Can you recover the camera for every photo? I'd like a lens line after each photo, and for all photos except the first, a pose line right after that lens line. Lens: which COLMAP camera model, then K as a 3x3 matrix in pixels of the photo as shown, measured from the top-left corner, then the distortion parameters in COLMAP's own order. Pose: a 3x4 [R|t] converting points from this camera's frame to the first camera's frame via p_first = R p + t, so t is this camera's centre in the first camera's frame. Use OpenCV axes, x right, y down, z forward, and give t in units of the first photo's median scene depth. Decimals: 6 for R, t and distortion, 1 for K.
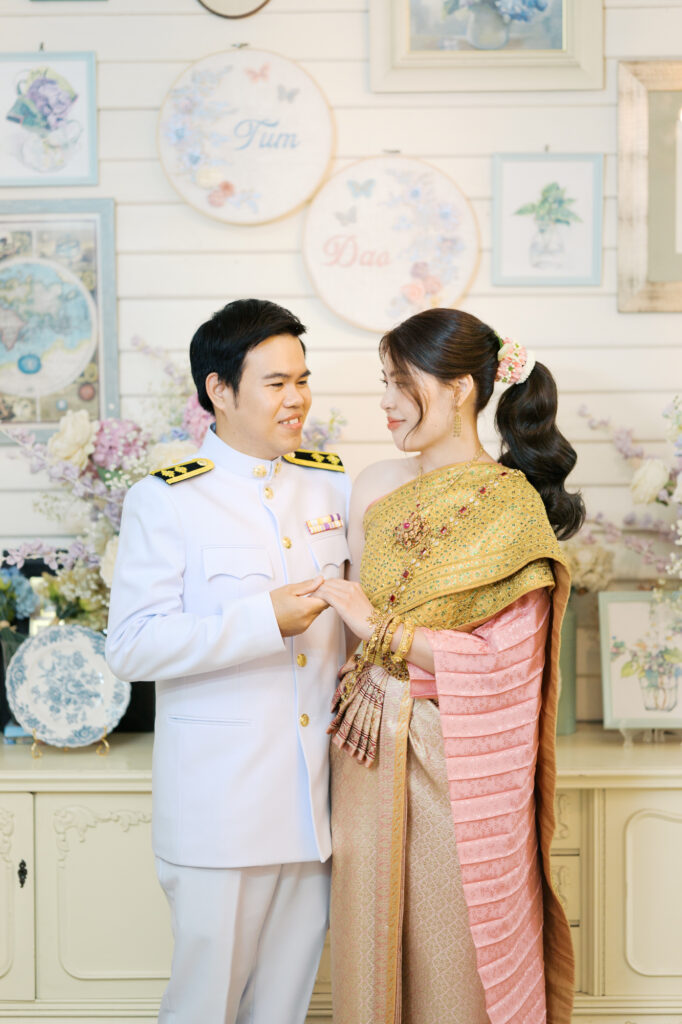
lens RADIAL K [[2488.2, 0, 341.0], [0, 2488.2, 512.0], [0, 0, 1]] dist [-0.038254, -0.137739]
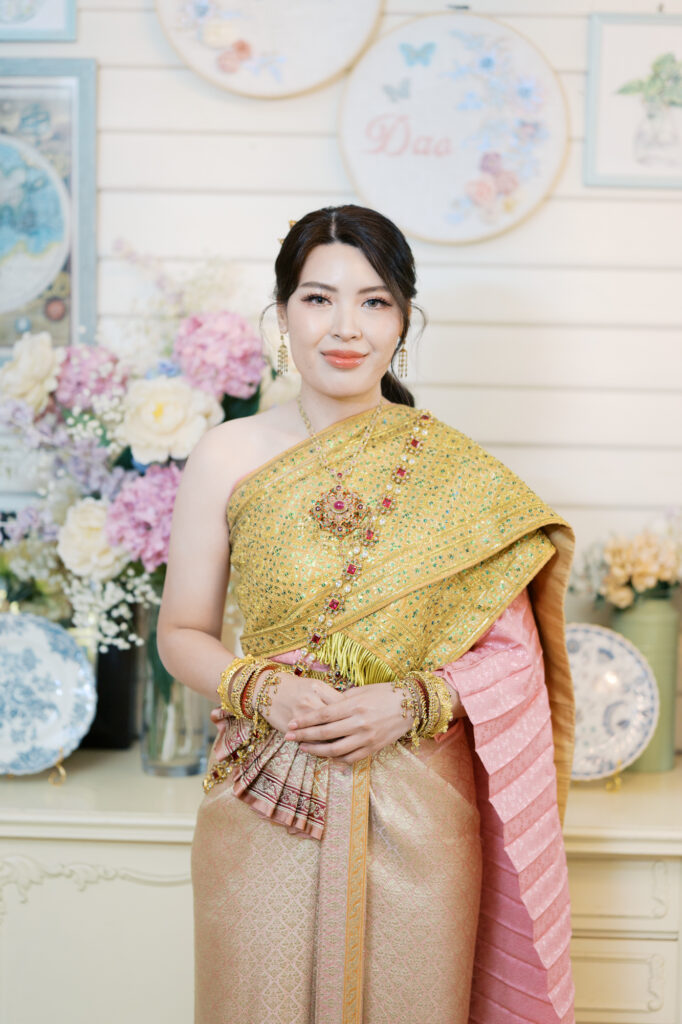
lens RADIAL K [[2488.2, 0, 341.0], [0, 2488.2, 512.0], [0, 0, 1]] dist [-0.038254, -0.137739]
pose [[0.999329, 0.029914, -0.021146, 0.005177], [-0.029230, 0.999063, 0.031907, -0.013015], [0.022080, -0.031267, 0.999267, 0.234915]]
